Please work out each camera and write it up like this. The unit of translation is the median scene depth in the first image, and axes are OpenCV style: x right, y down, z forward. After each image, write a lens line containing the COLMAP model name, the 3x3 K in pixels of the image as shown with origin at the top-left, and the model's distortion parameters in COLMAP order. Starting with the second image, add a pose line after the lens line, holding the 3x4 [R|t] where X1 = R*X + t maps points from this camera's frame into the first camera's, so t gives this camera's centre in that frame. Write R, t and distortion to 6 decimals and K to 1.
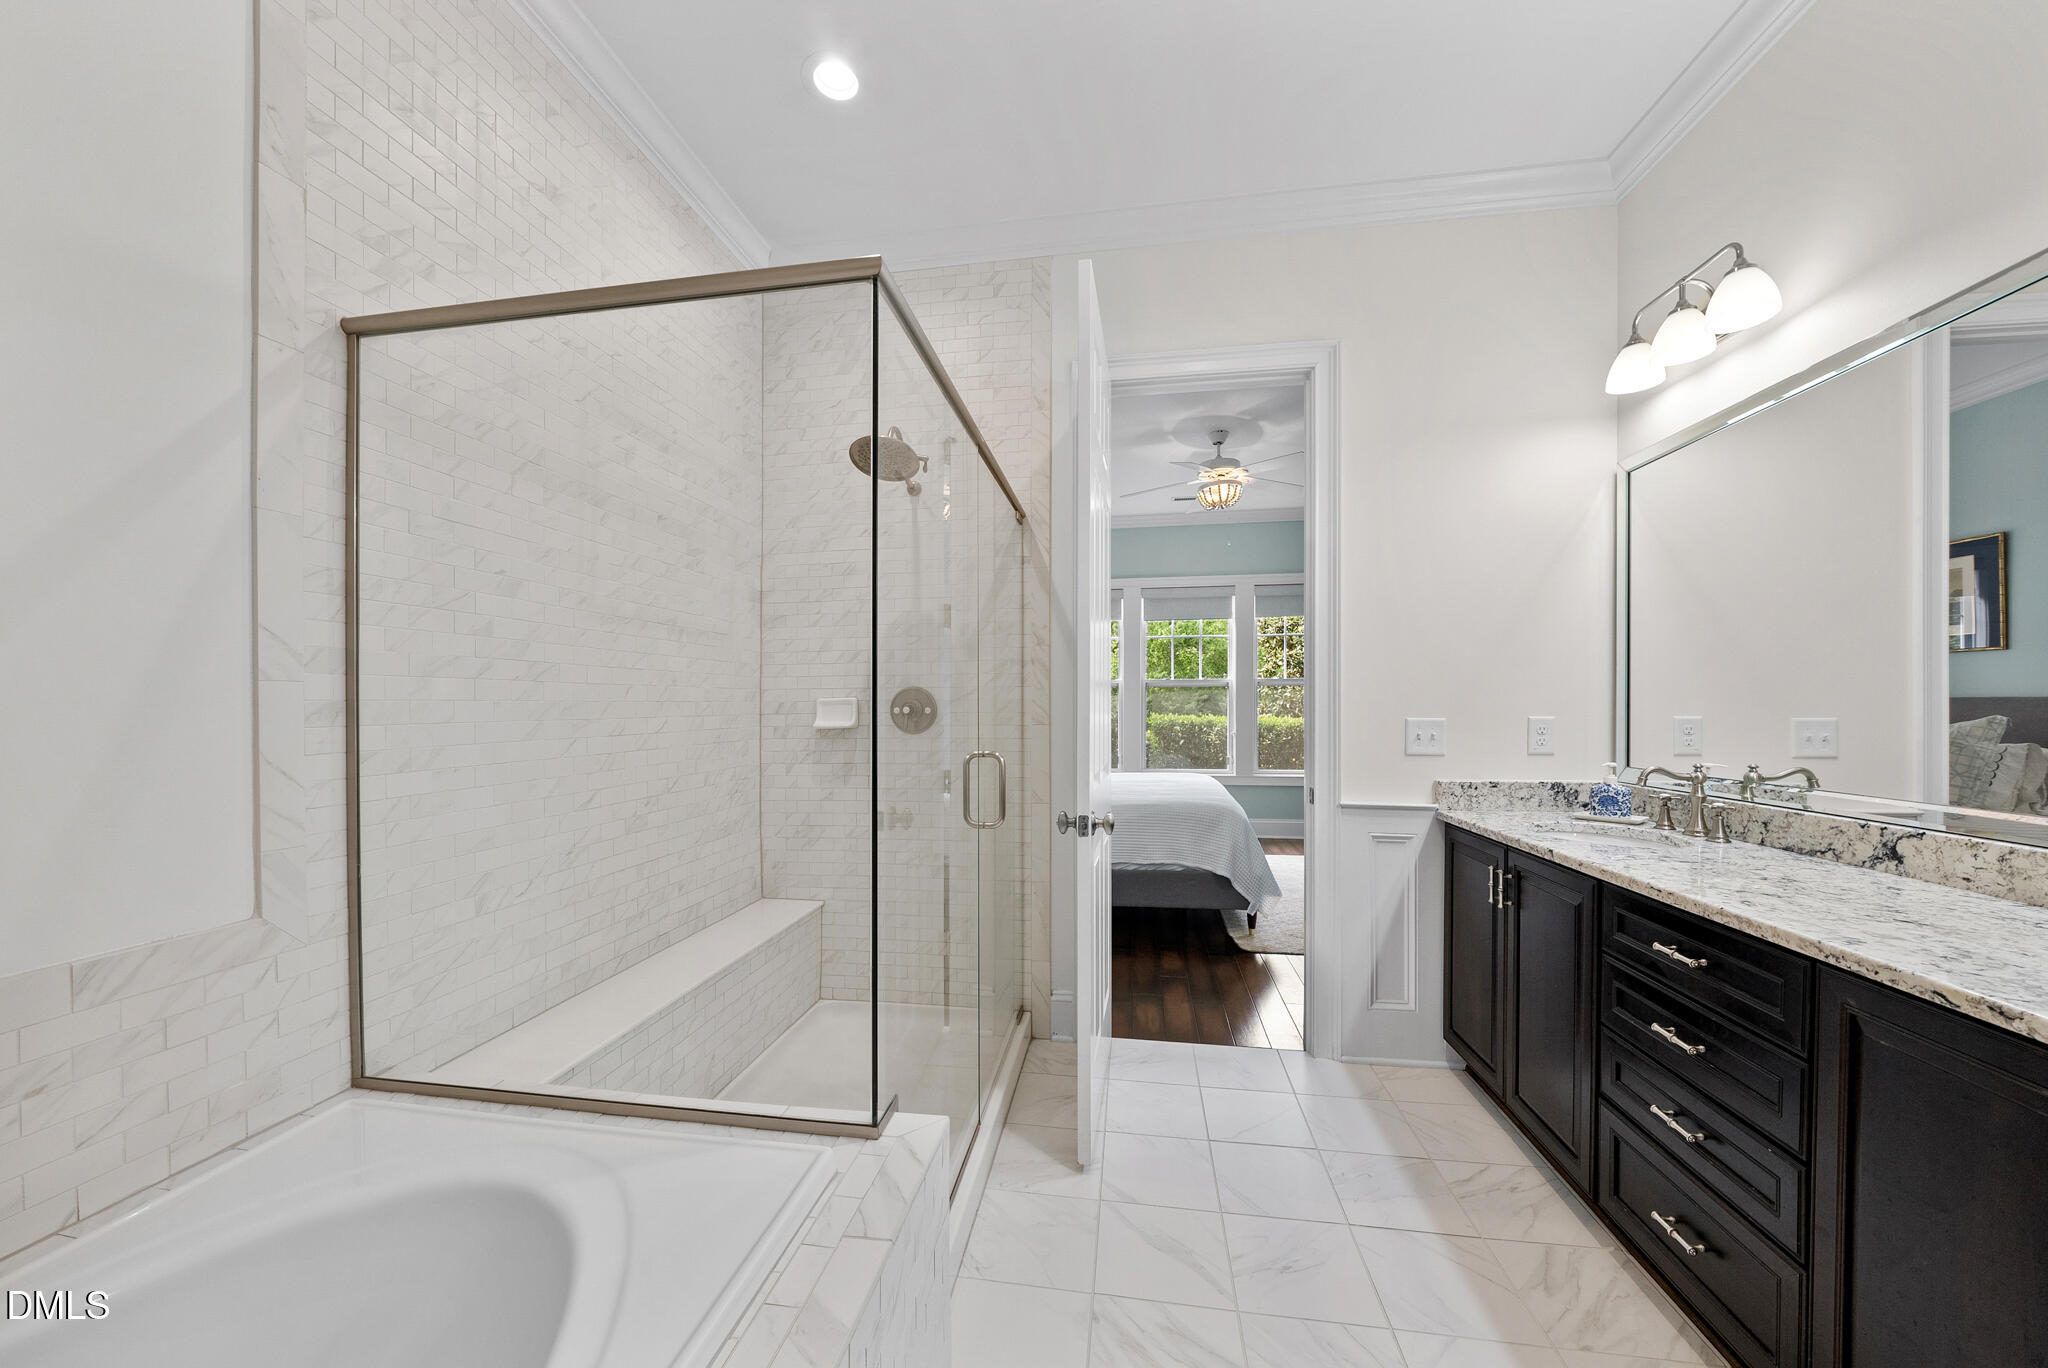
lens RADIAL K [[701.6, 0, 1004.8], [0, 701.6, 707.5], [0, 0, 1]] dist [-0.005024, 0.000157]
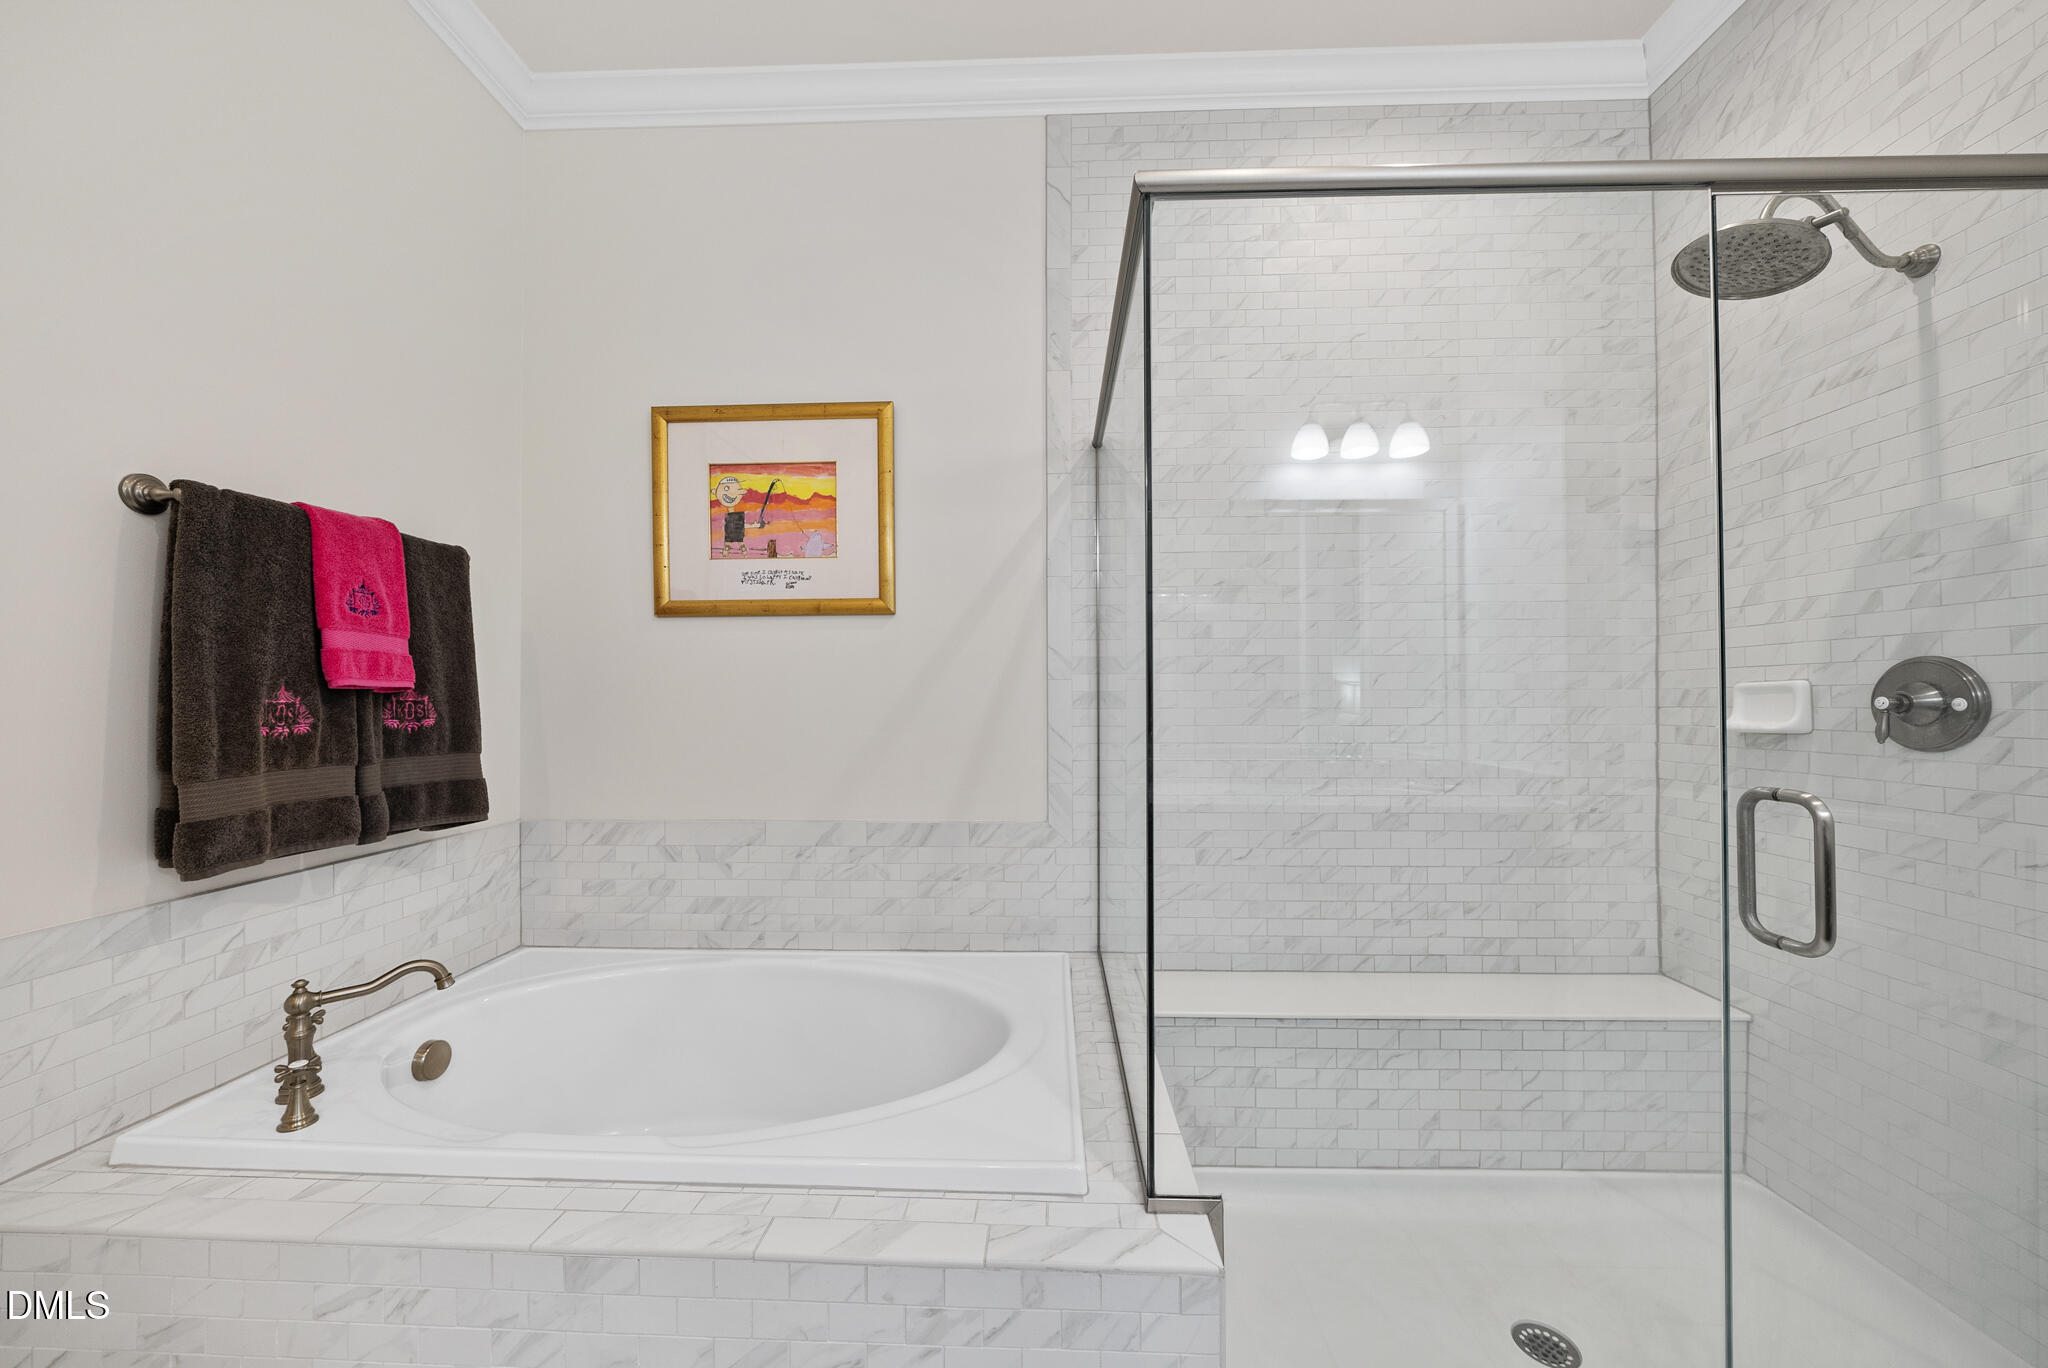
lens RADIAL K [[701.6, 0, 1012.3], [0, 701.6, 685.3], [0, 0, 1]] dist [-0.005024, 0.000157]
pose [[0.166272, -0.014015, -0.985980, 0.278801], [-0.002708, 0.999889, -0.014670, 0.000084], [0.986076, 0.005109, 0.166215, 0.312286]]
